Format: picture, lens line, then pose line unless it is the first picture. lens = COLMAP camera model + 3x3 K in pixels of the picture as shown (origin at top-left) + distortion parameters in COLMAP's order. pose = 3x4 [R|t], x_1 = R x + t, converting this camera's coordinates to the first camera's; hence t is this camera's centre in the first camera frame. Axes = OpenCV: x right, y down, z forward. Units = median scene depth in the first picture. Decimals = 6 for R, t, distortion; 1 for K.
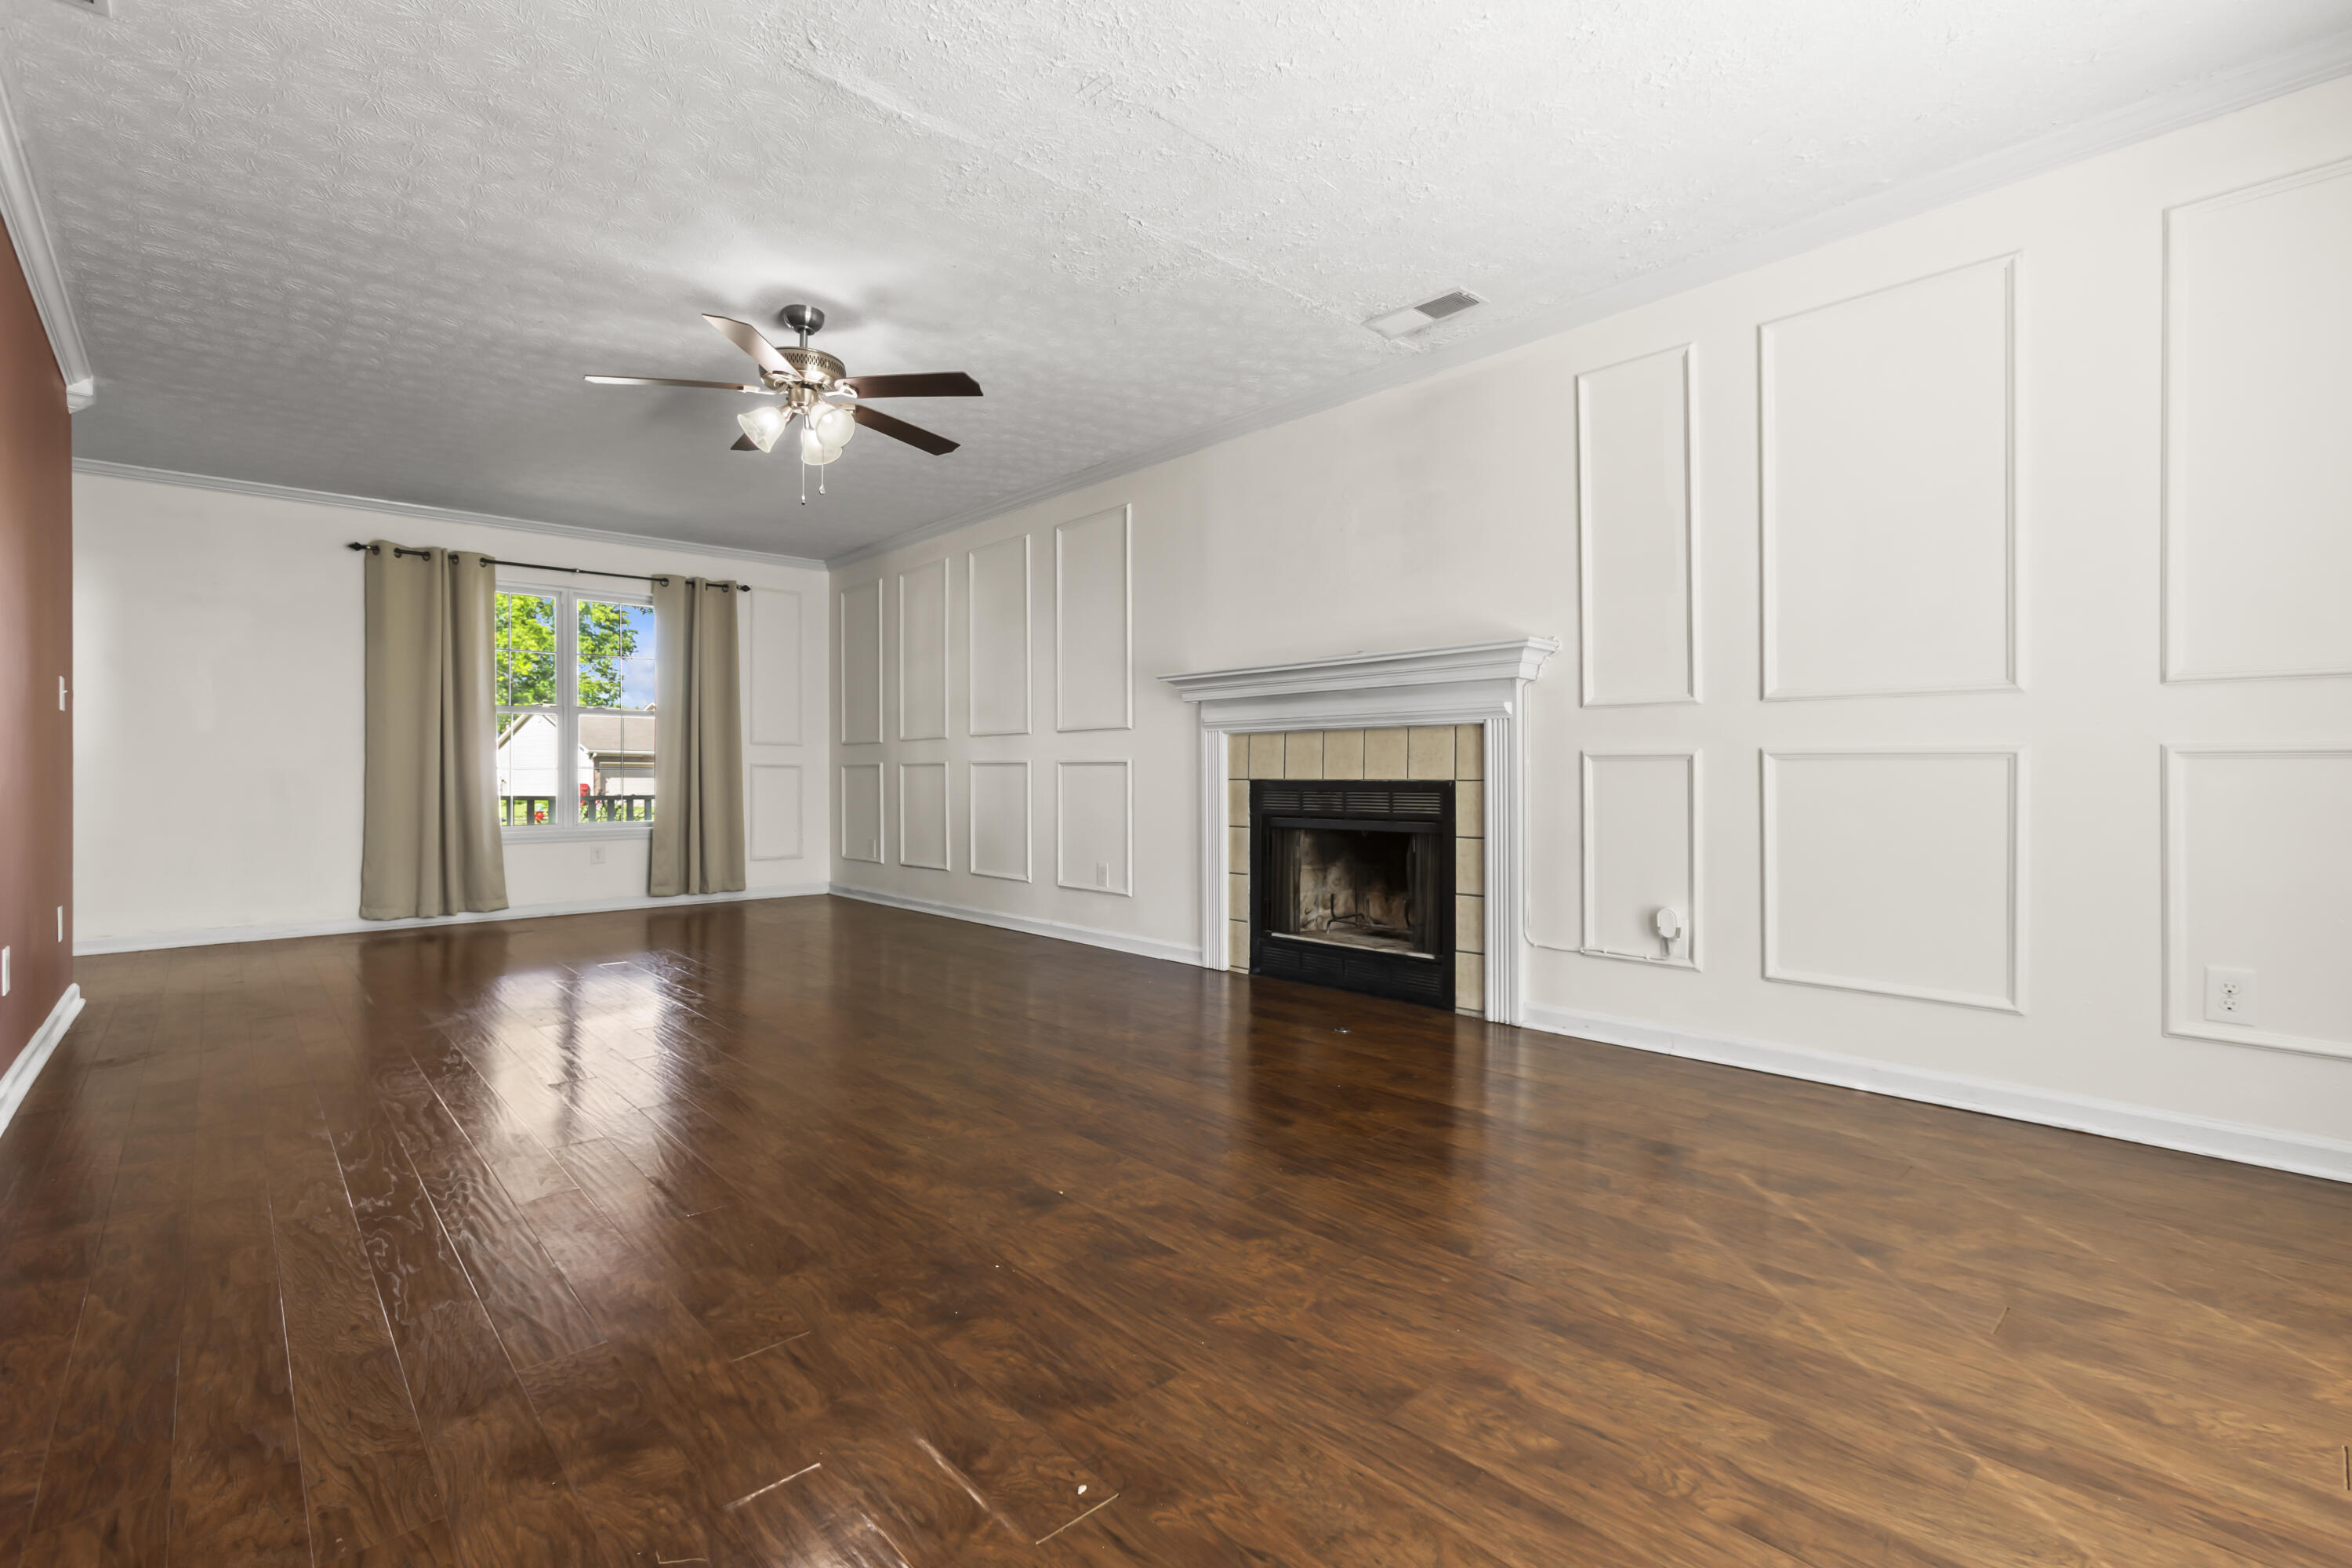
lens RADIAL K [[1046.3, 0, 1171.7], [0, 1046.3, 769.9], [0, 0, 1]] dist [-0.018543, 0.013868]
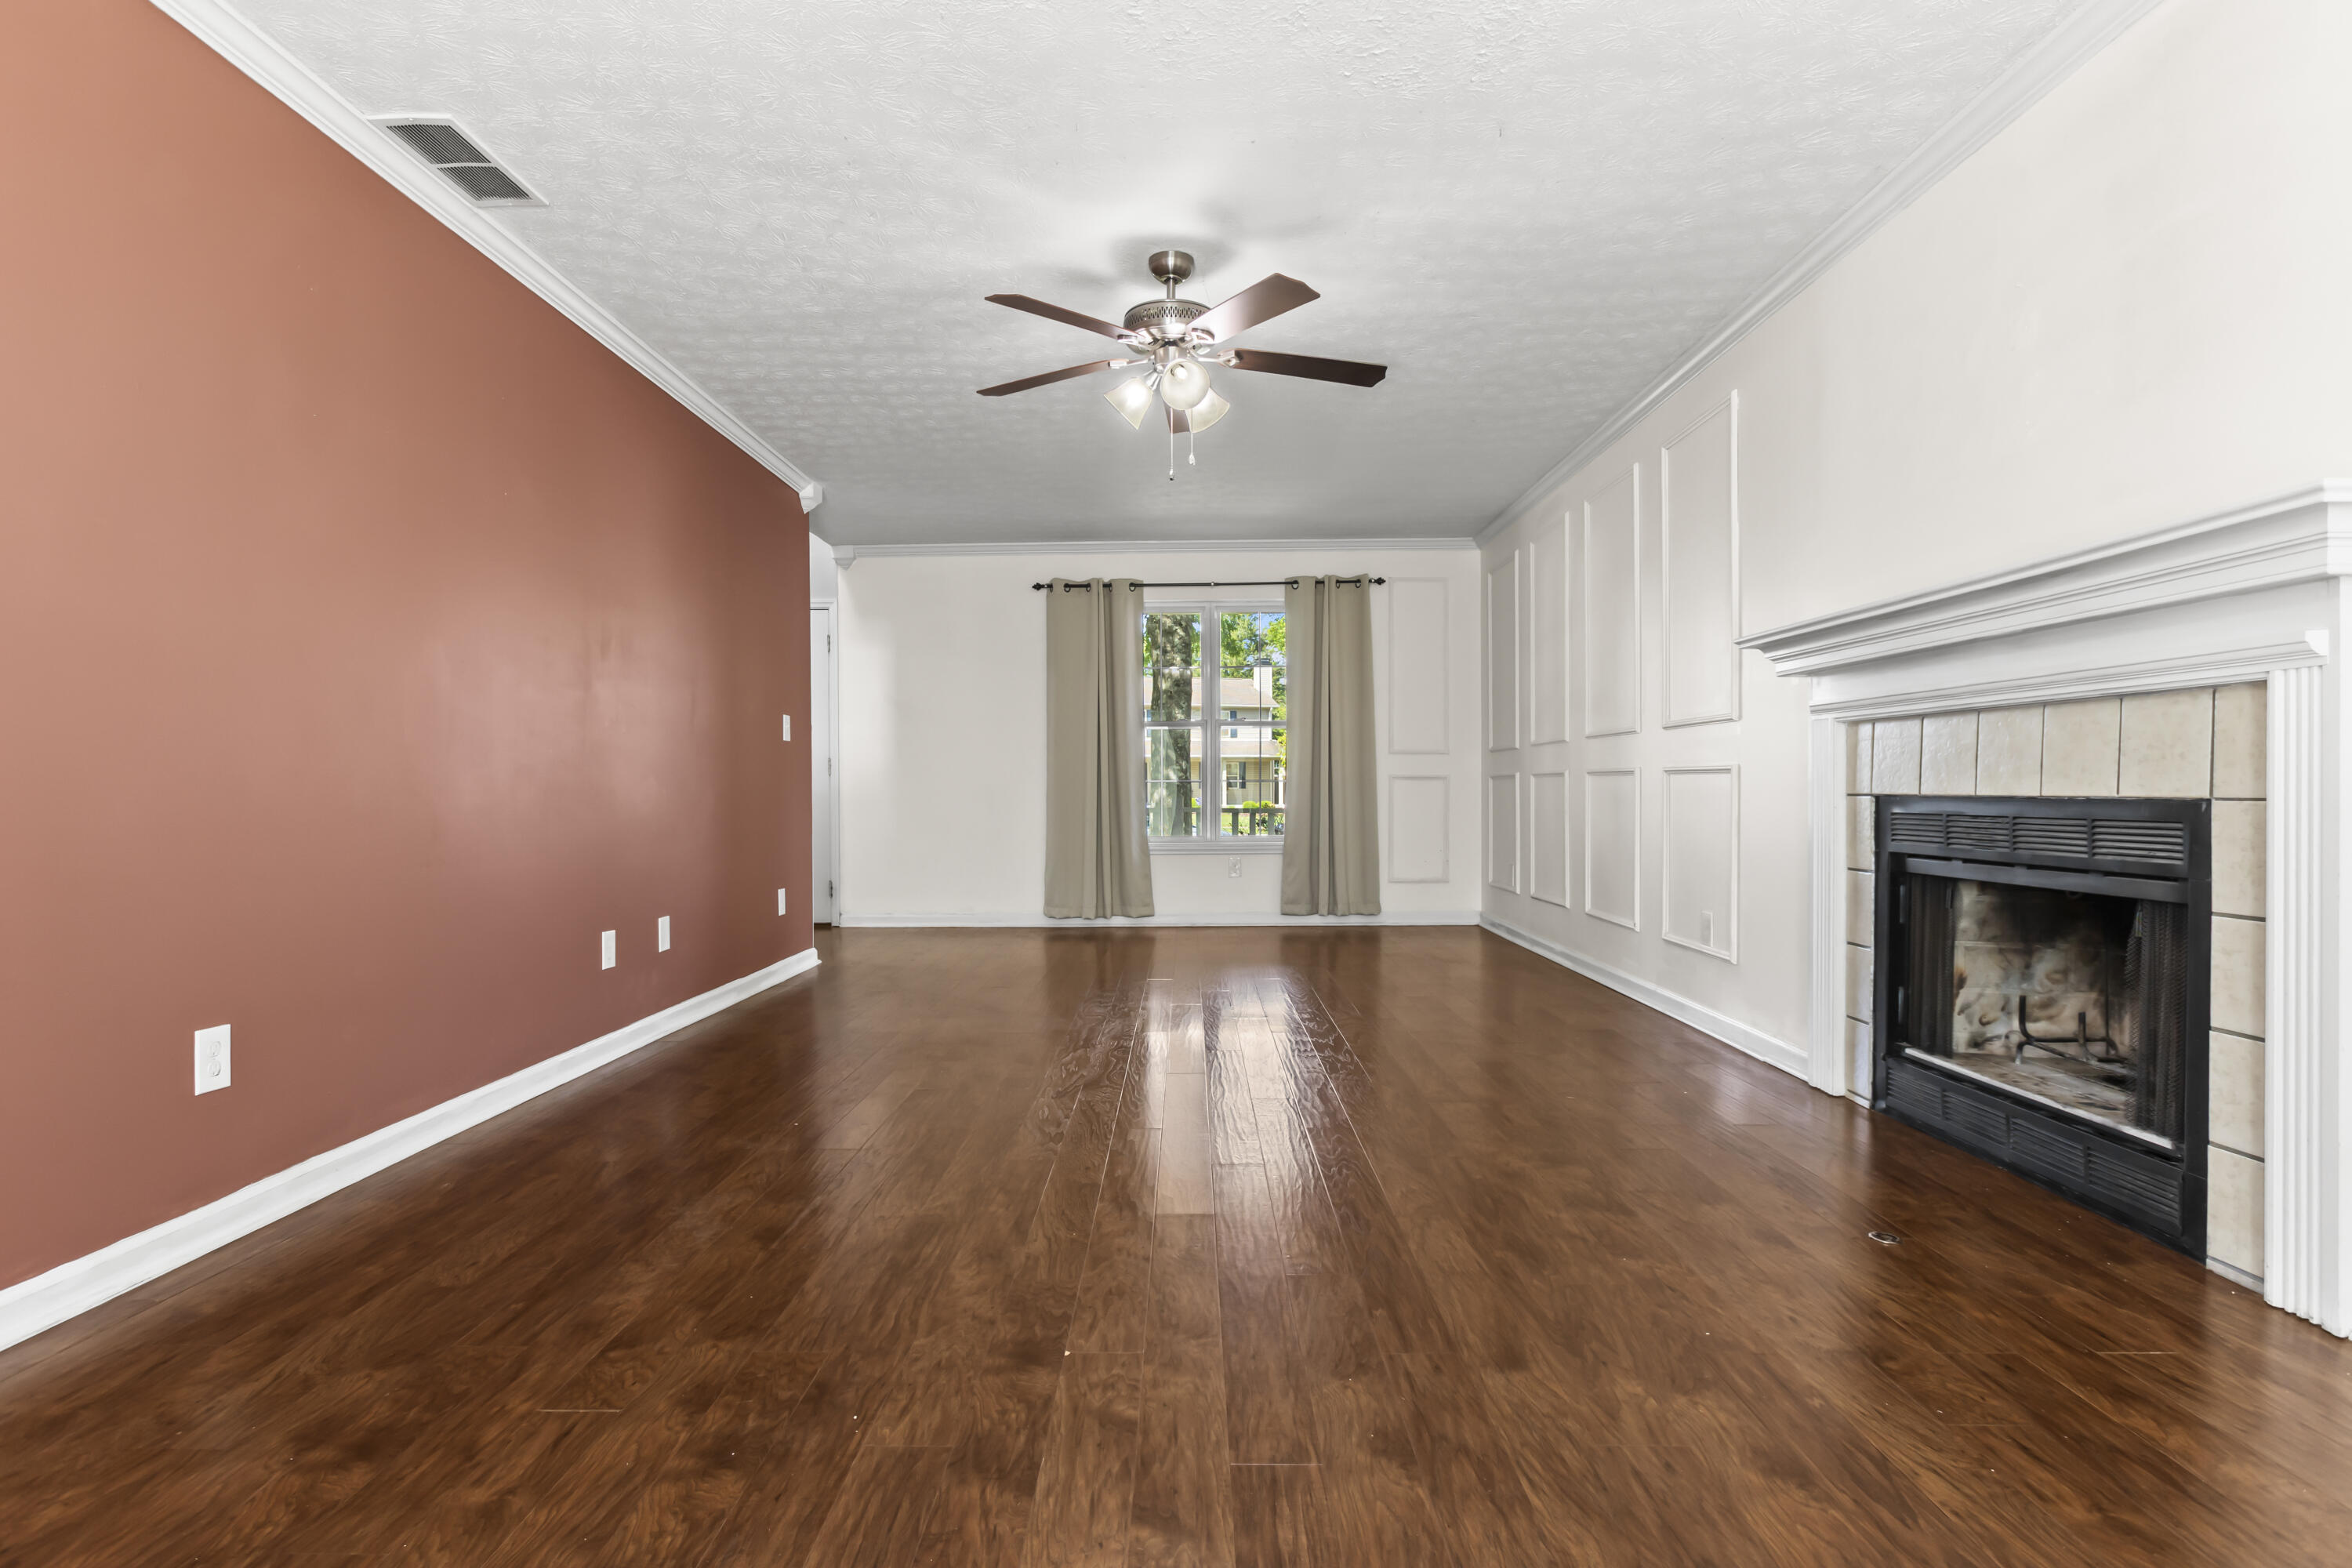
lens RADIAL K [[1166.2, 0, 1175.7], [0, 1166.2, 800.2], [0, 0, 1]] dist [-0.033065, 0.025783]
pose [[0.722313, 0.006219, -0.691539, 0.248163], [0.005687, 0.999872, 0.014932, -0.000108], [0.691543, -0.014719, 0.722185, 0.223161]]
